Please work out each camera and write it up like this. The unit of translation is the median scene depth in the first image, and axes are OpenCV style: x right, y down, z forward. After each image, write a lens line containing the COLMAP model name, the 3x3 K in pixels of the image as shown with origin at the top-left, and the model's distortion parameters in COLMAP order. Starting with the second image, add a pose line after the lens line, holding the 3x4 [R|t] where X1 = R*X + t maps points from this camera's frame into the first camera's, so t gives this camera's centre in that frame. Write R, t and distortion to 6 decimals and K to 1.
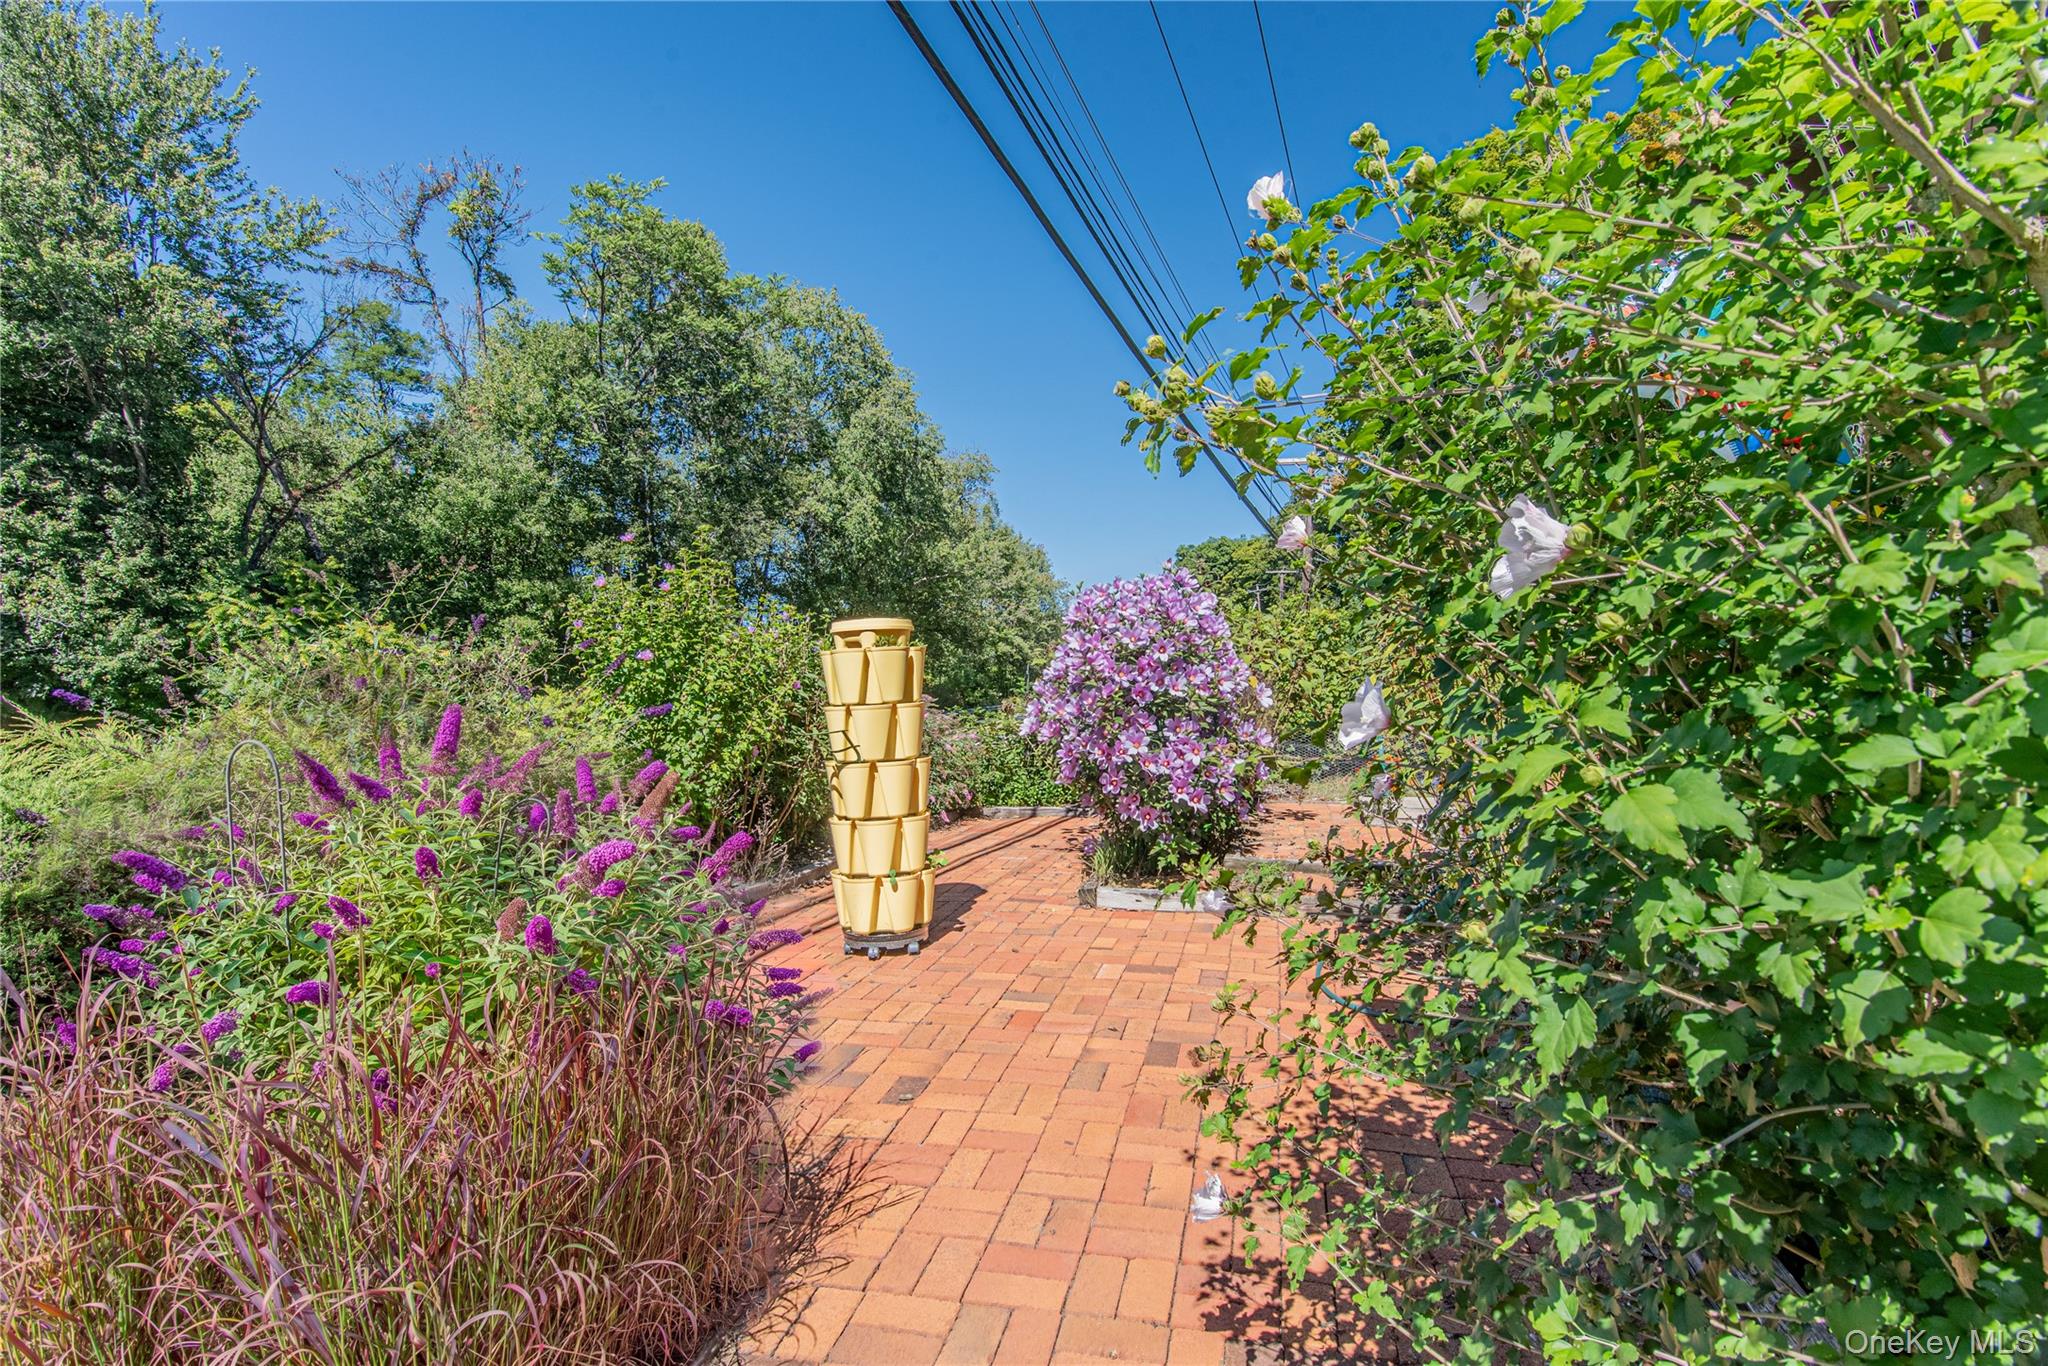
lens RADIAL K [[985.4, 0, 1028.2], [0, 985.4, 683.6], [0, 0, 1]] dist [-0.000490, -0.001673]
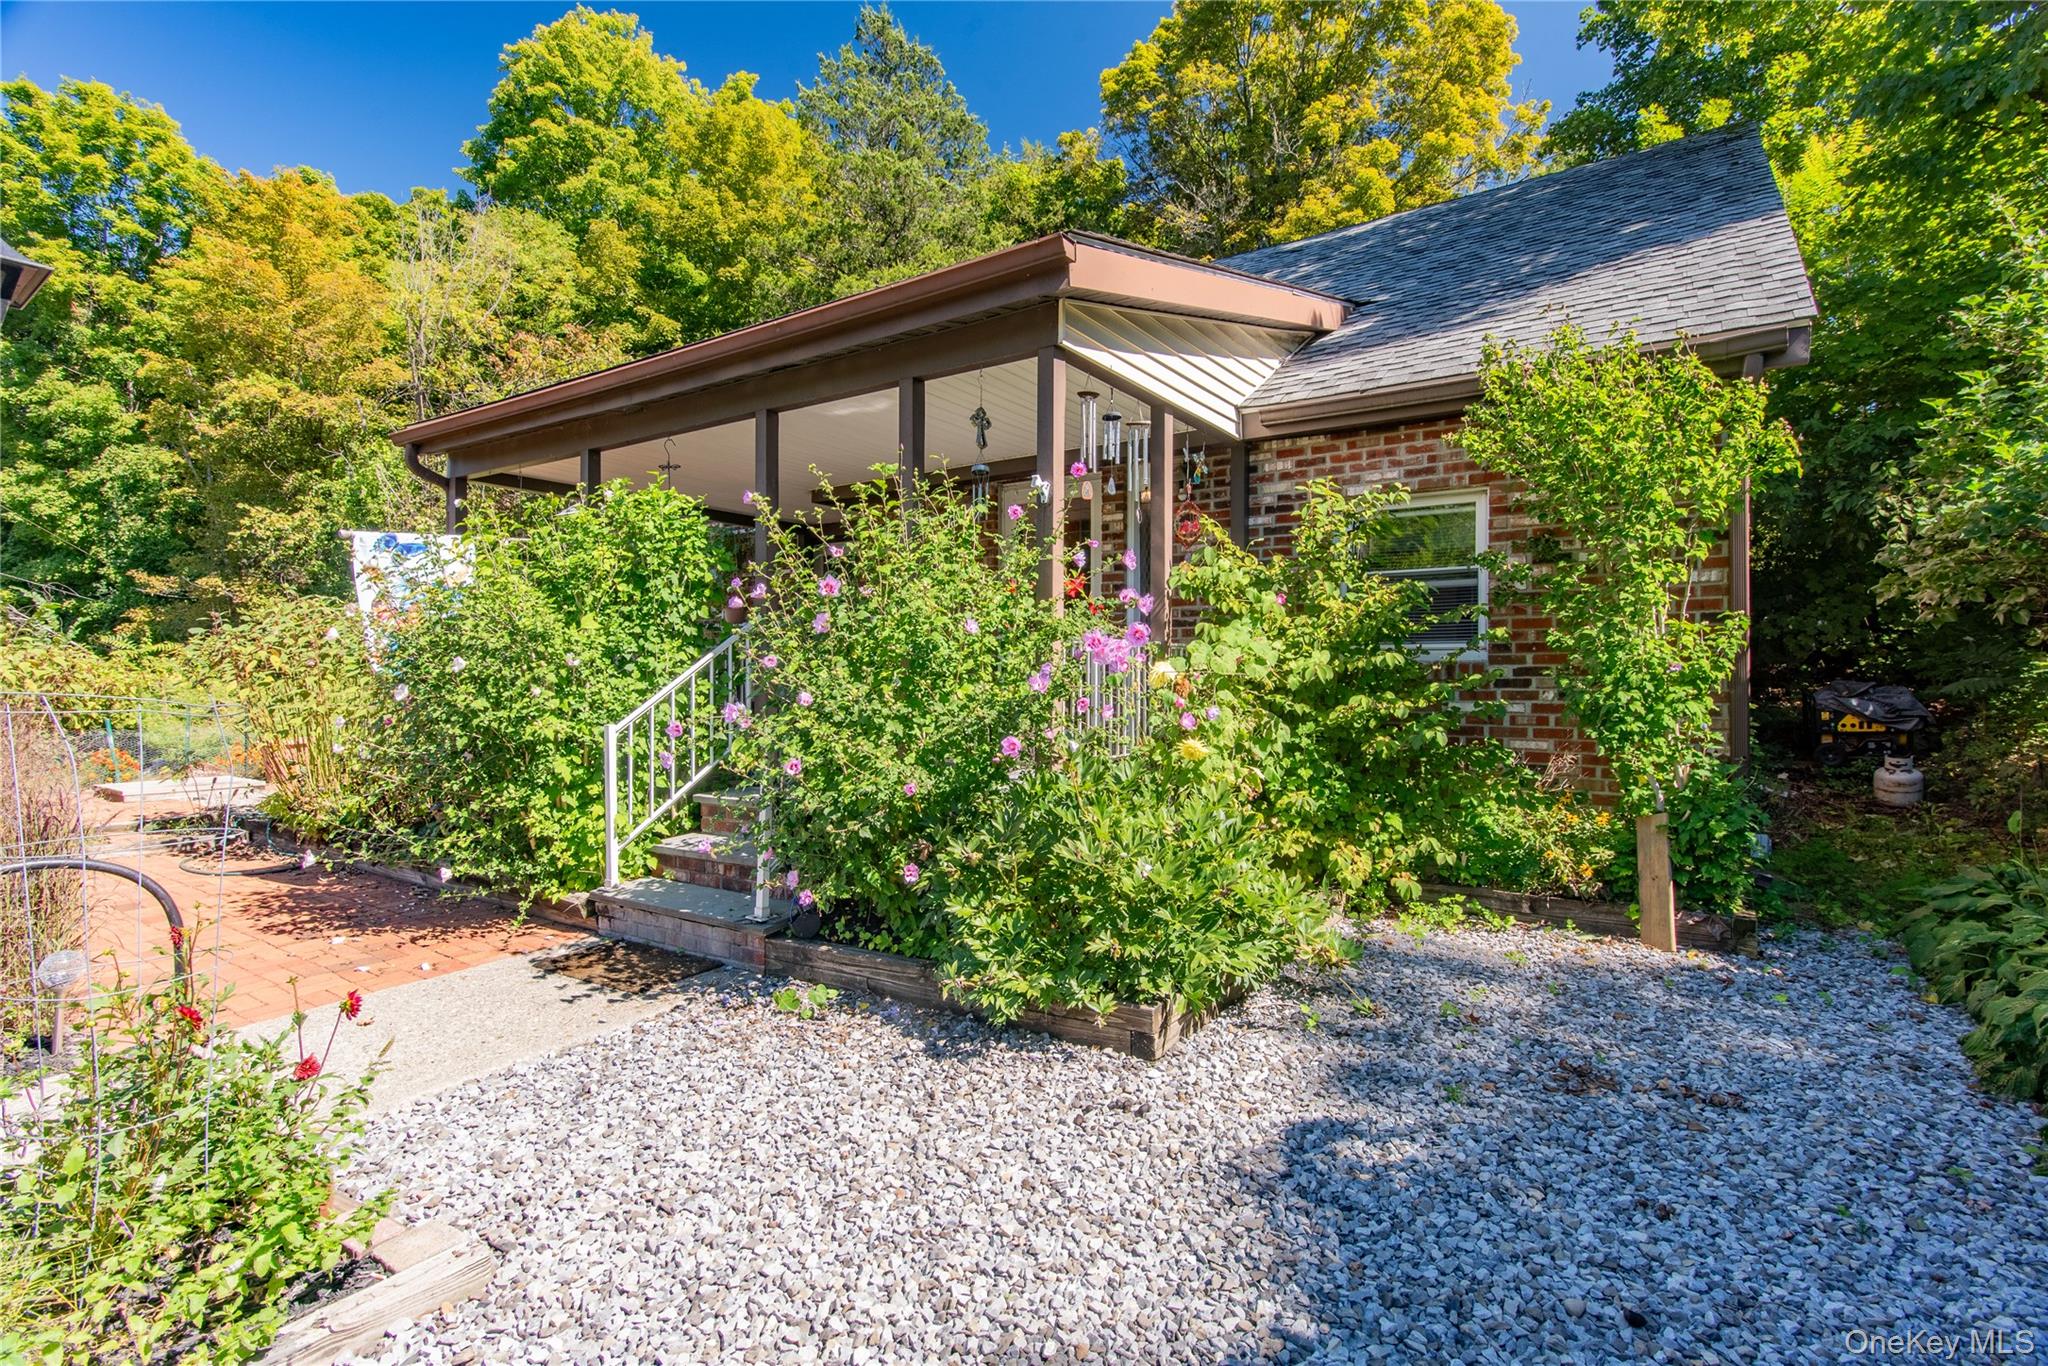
lens RADIAL K [[985.4, 0, 1021.6], [0, 985.4, 670.6], [0, 0, 1]] dist [-0.000490, -0.001673]
pose [[0.356168, 0.006501, 0.934399, -4.627971], [-0.006291, 0.999970, -0.004559, -0.100262], [-0.934401, -0.004255, 0.356199, -5.211576]]
